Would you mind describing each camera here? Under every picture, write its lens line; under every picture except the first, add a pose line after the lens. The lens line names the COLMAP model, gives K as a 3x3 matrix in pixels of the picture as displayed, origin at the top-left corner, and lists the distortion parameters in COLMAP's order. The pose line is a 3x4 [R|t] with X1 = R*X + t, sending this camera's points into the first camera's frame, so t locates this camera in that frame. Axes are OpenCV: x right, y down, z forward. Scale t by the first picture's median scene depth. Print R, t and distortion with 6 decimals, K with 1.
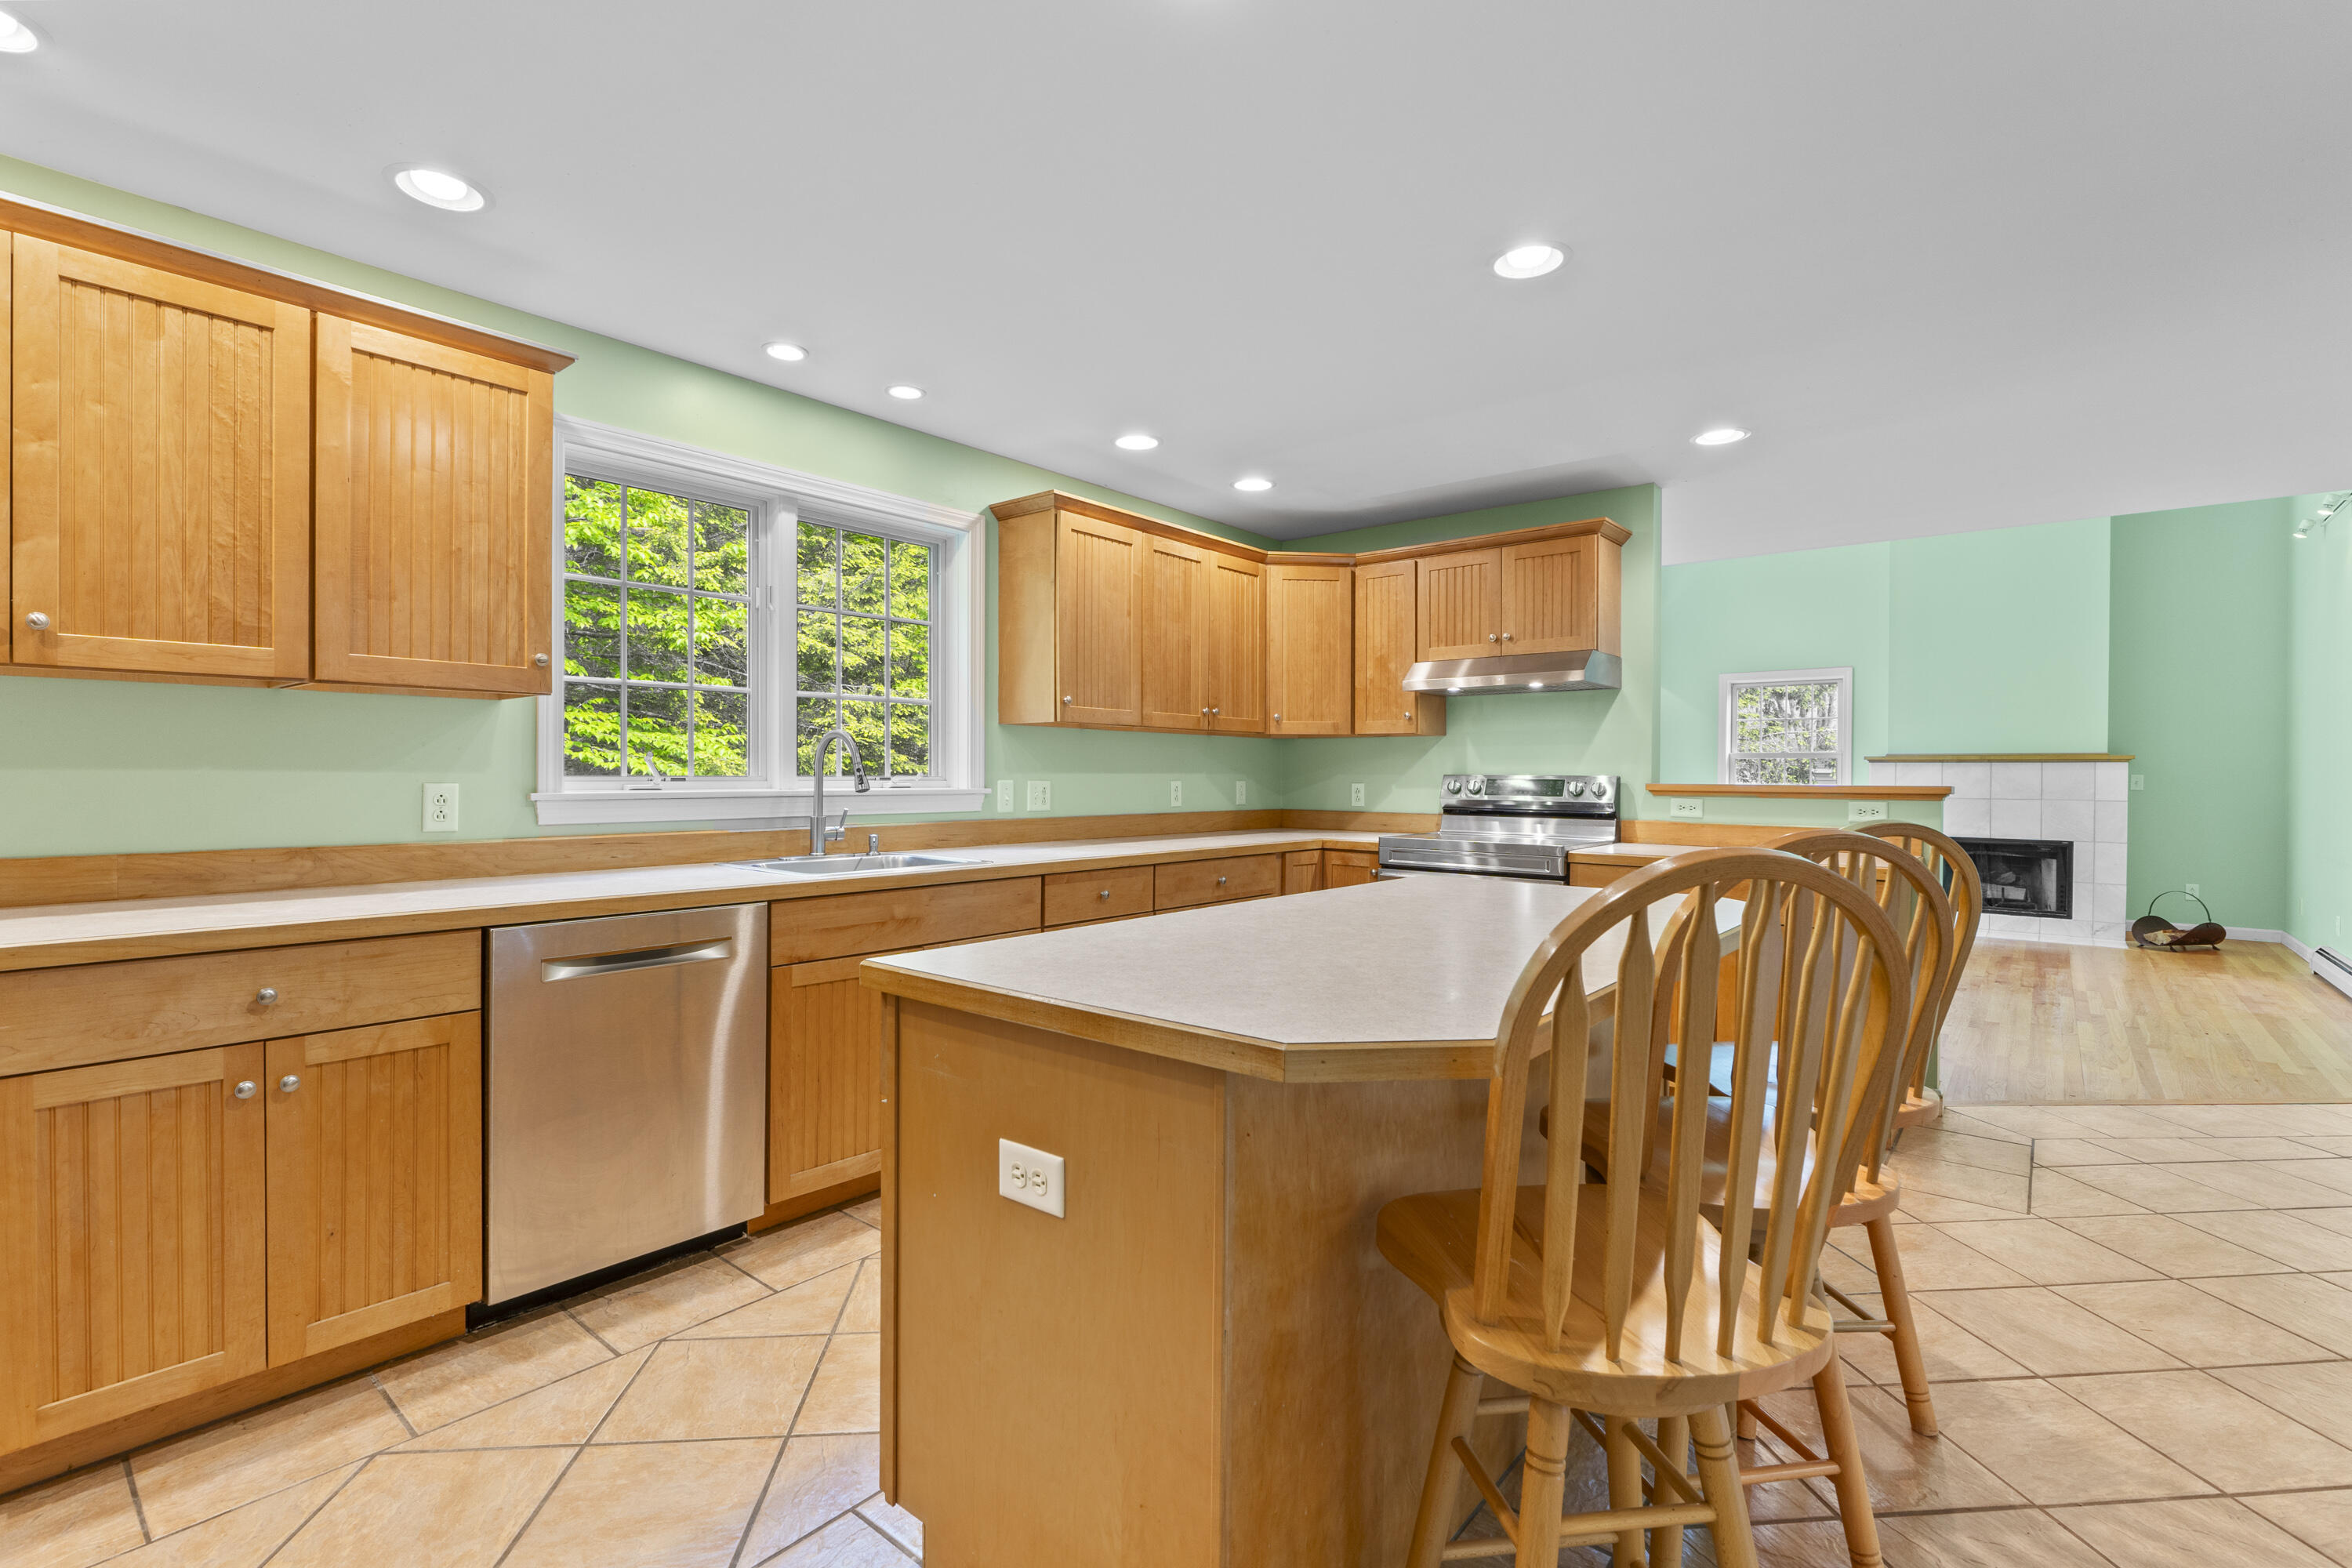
lens RADIAL K [[1067.1, 0, 1176.0], [0, 1067.1, 784.0], [0, 0, 1]] dist [-0.003224, -0.000267]
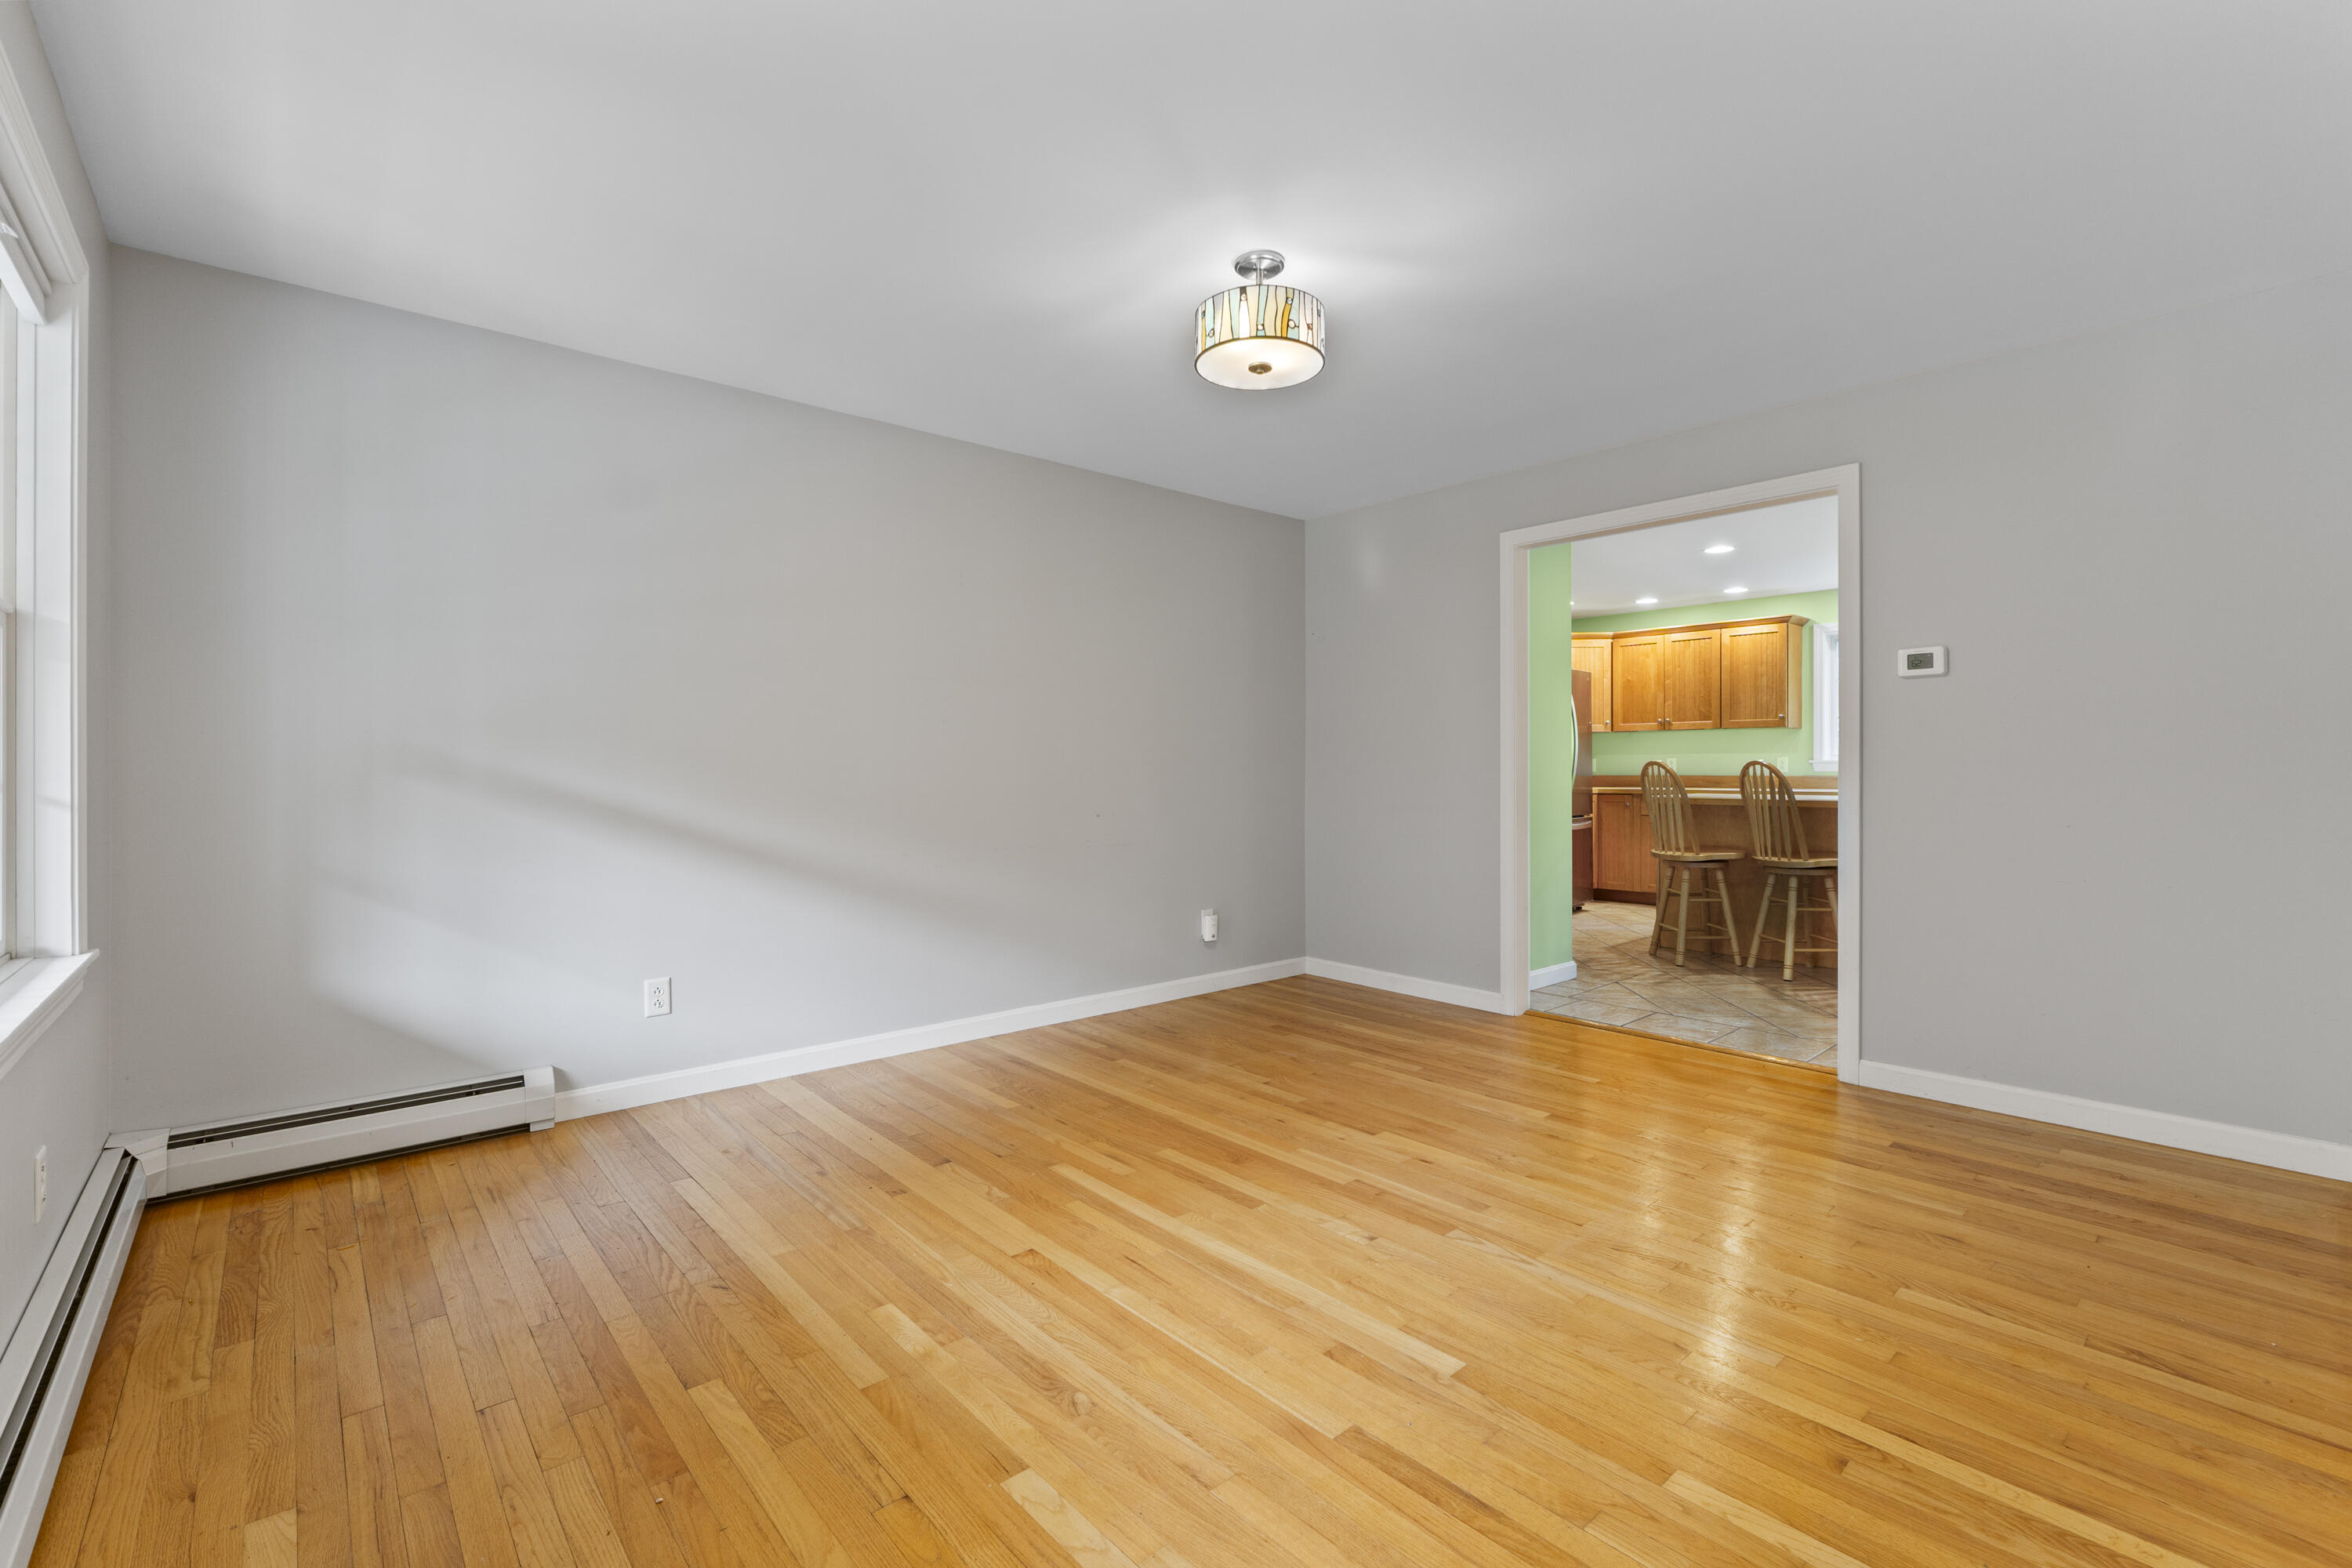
lens RADIAL K [[1008.1, 0, 1176.0], [0, 1008.1, 784.0], [0, 0, 1]] dist [-0.006622, 0.000556]
pose [[-0.158865, 0.010943, -0.987240, 1.503096], [-0.003699, 0.999925, 0.011679, 0.031251], [0.987293, 0.005508, -0.158812, -0.160316]]
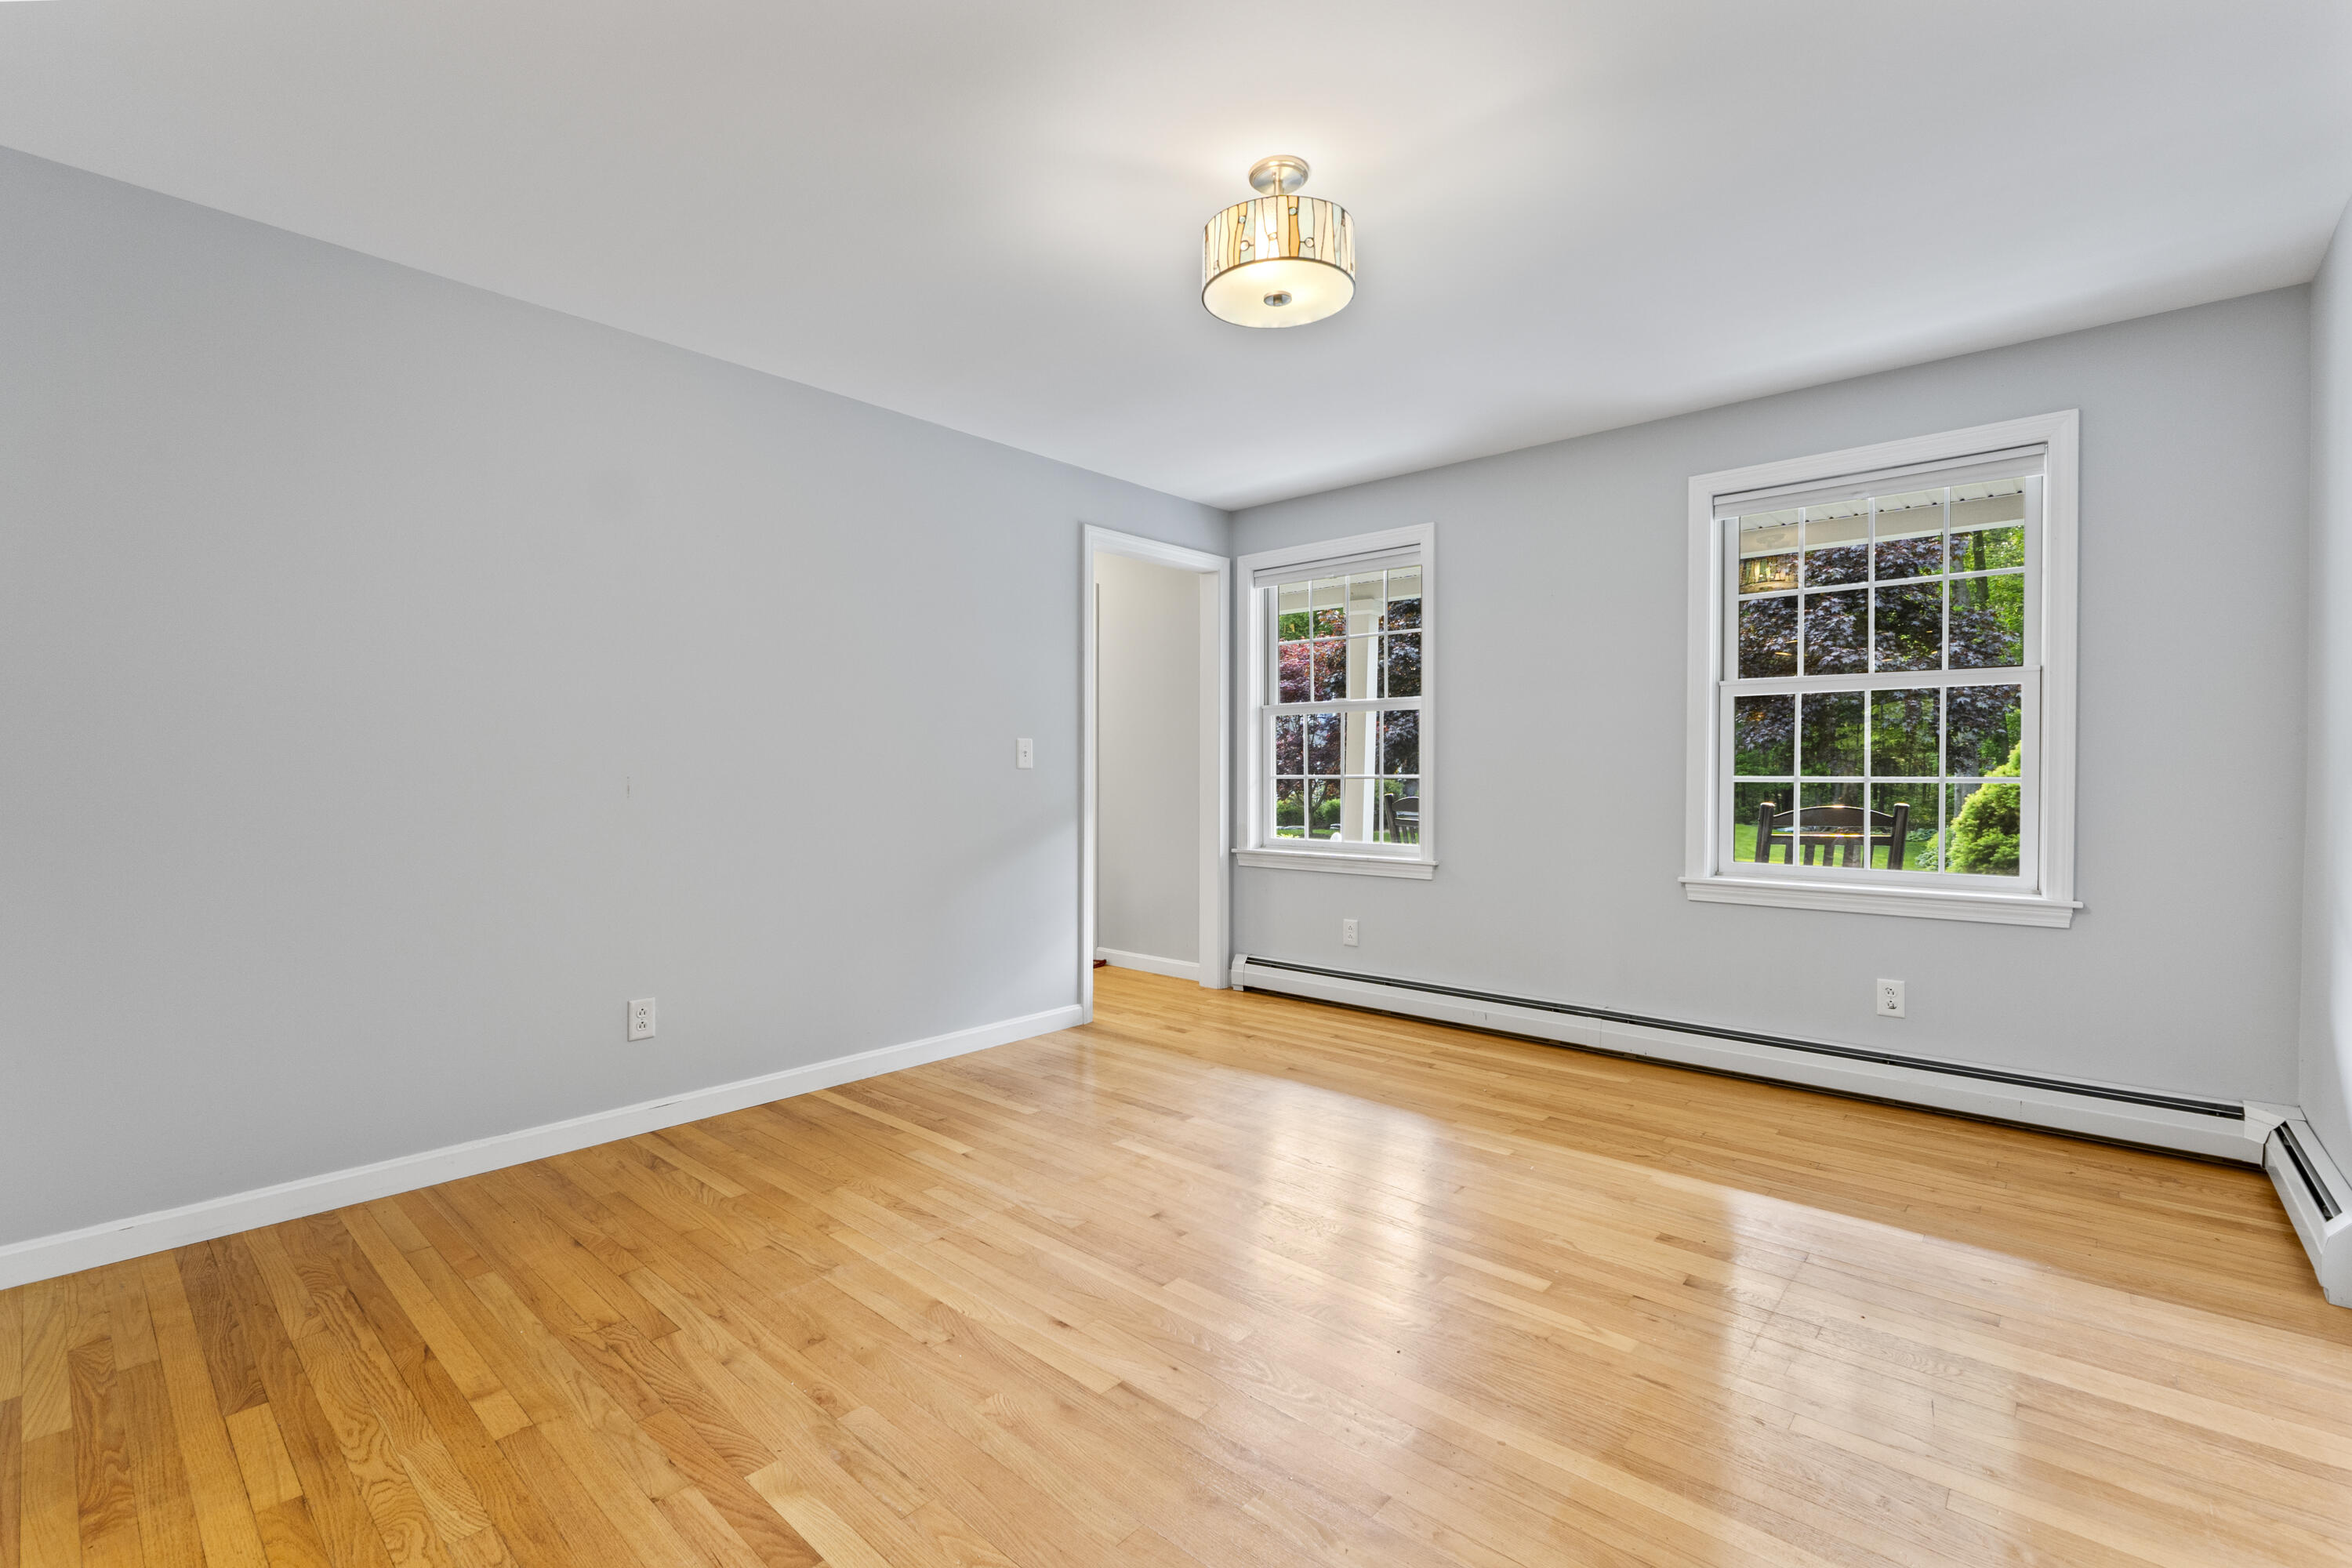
lens RADIAL K [[1008.1, 0, 1176.0], [0, 1008.1, 784.0], [0, 0, 1]] dist [-0.006622, 0.000556]
pose [[0.033730, -0.016589, 0.999293, 0.407534], [0.001153, 0.999862, 0.016559, 0.027183], [-0.999430, 0.000594, 0.033745, -0.171517]]
